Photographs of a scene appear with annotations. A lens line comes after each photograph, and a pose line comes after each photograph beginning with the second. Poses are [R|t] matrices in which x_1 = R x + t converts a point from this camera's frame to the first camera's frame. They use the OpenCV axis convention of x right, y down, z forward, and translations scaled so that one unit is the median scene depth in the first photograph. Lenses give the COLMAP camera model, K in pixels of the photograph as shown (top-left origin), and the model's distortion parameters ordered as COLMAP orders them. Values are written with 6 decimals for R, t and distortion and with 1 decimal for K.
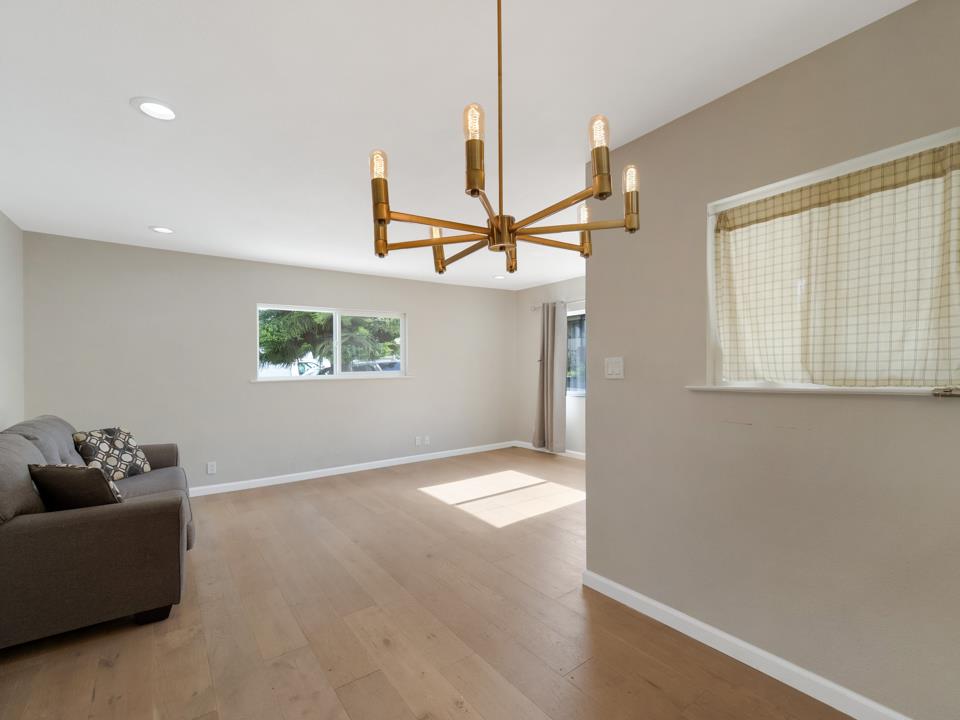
lens RADIAL K [[447.4, 0, 496.1], [0, 447.4, 359.3], [0, 0, 1]] dist [0.001097, 0.000120]
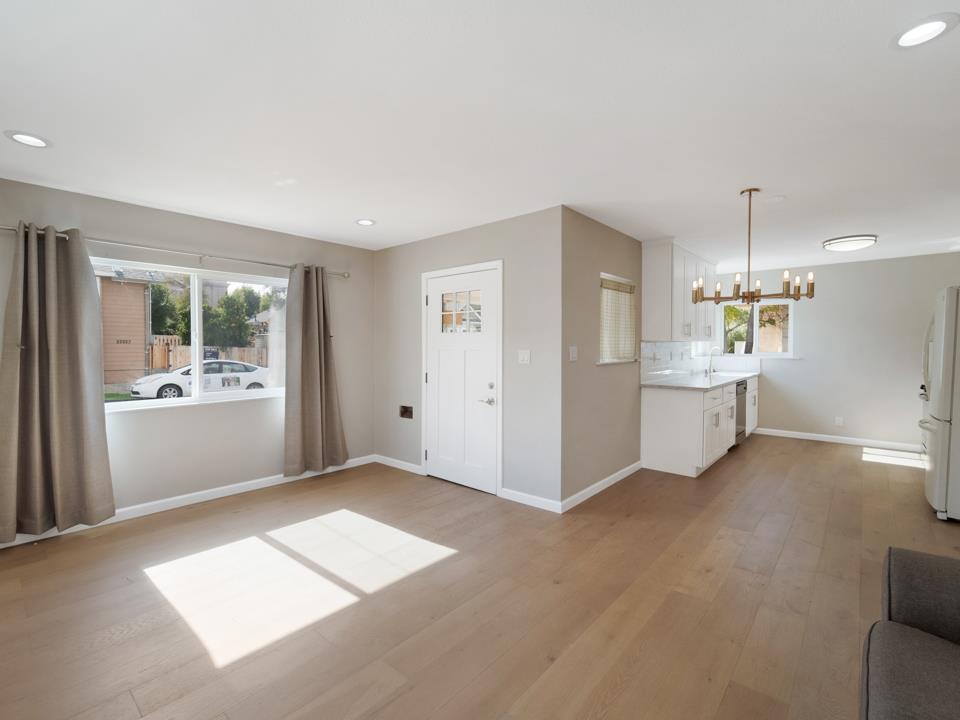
lens RADIAL K [[442.2, 0, 481.8], [0, 442.2, 353.3], [0, 0, 1]] dist [-0.002380, -0.000787]
pose [[-0.205620, 0.005530, 0.978616, -0.773384], [-0.002918, 0.999976, -0.006264, 0.018666], [-0.978628, -0.004144, -0.205599, 1.095625]]
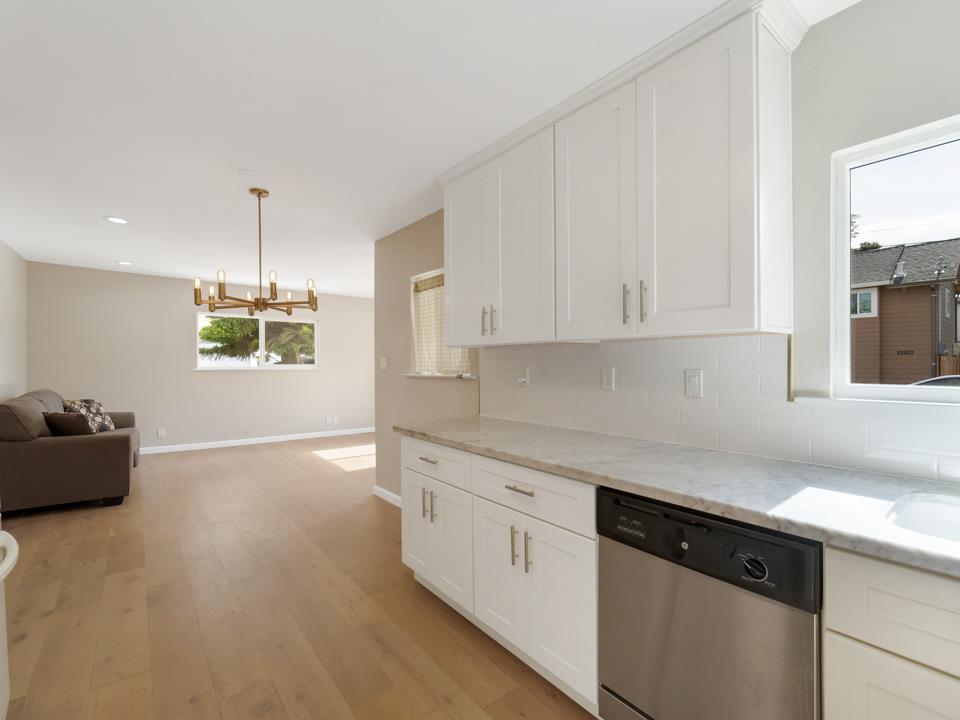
lens RADIAL K [[457.7, 0, 480.0], [0, 457.7, 360.0], [0, 0, 1]] dist [-0.001221, 0.006181]
pose [[0.999821, 0.018472, 0.004092, 0.423217], [-0.018508, 0.999789, 0.008967, -0.012483], [-0.003926, -0.009041, 0.999951, -0.514888]]
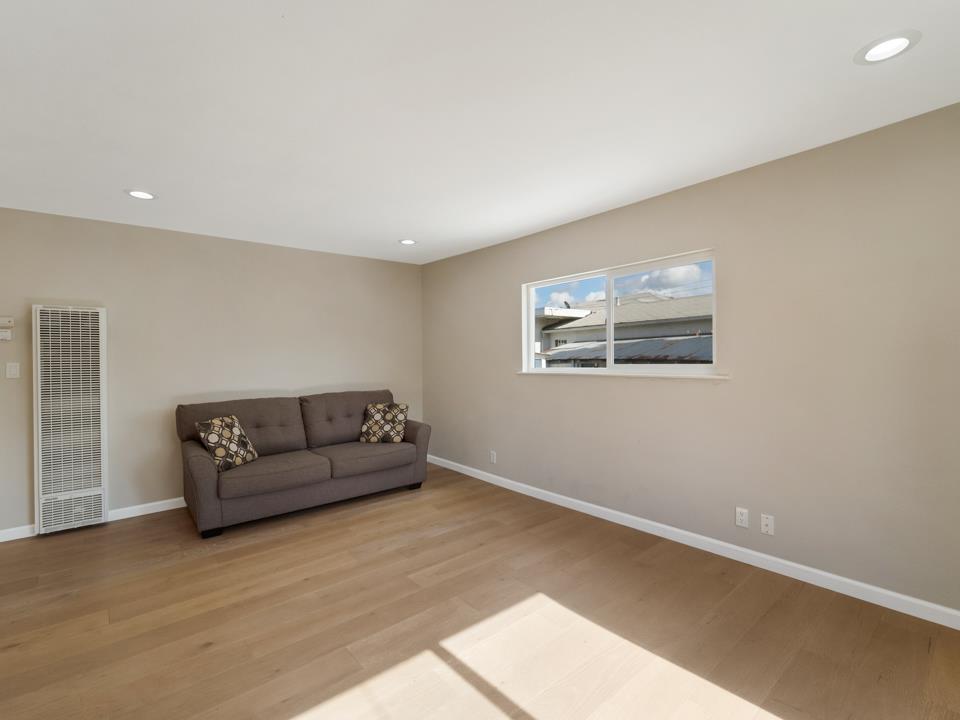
lens RADIAL K [[442.2, 0, 481.8], [0, 442.2, 353.3], [0, 0, 1]] dist [-0.002380, -0.000787]
pose [[0.044047, 0.008905, -0.998990, 0.468368], [0.028472, 0.999543, 0.010165, -0.001728], [0.998624, -0.028891, 0.043773, 1.218463]]
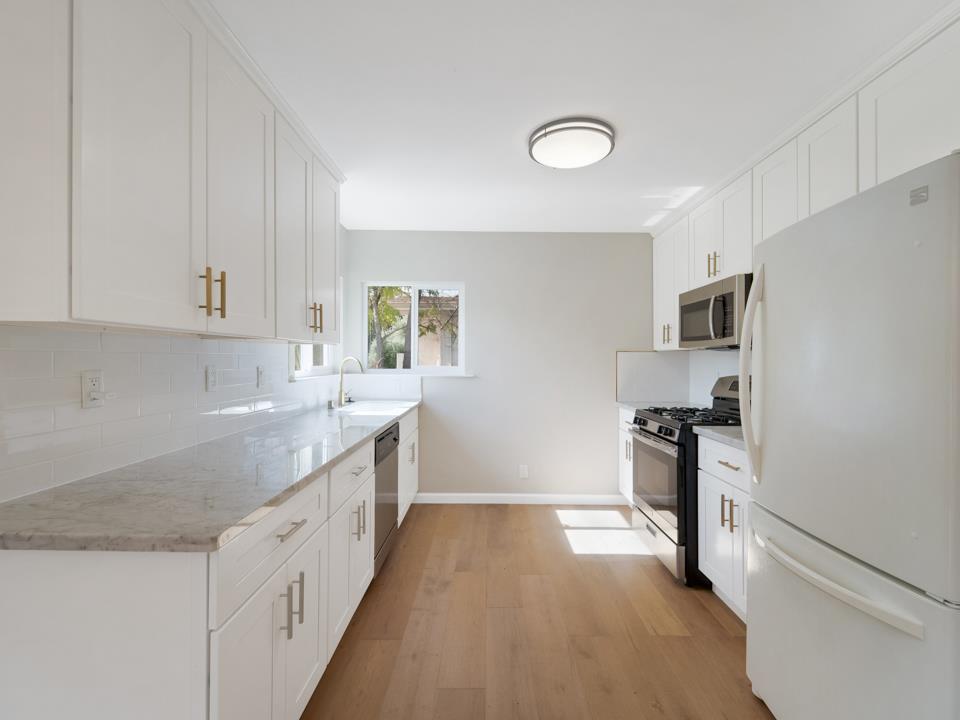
lens RADIAL K [[442.2, 0, 481.8], [0, 442.2, 353.3], [0, 0, 1]] dist [-0.002380, -0.000787]
pose [[-0.788054, 0.028298, 0.614955, 0.011028], [0.008468, 0.999347, -0.035135, 0.006578], [-0.615547, -0.022481, -0.787779, 0.338801]]
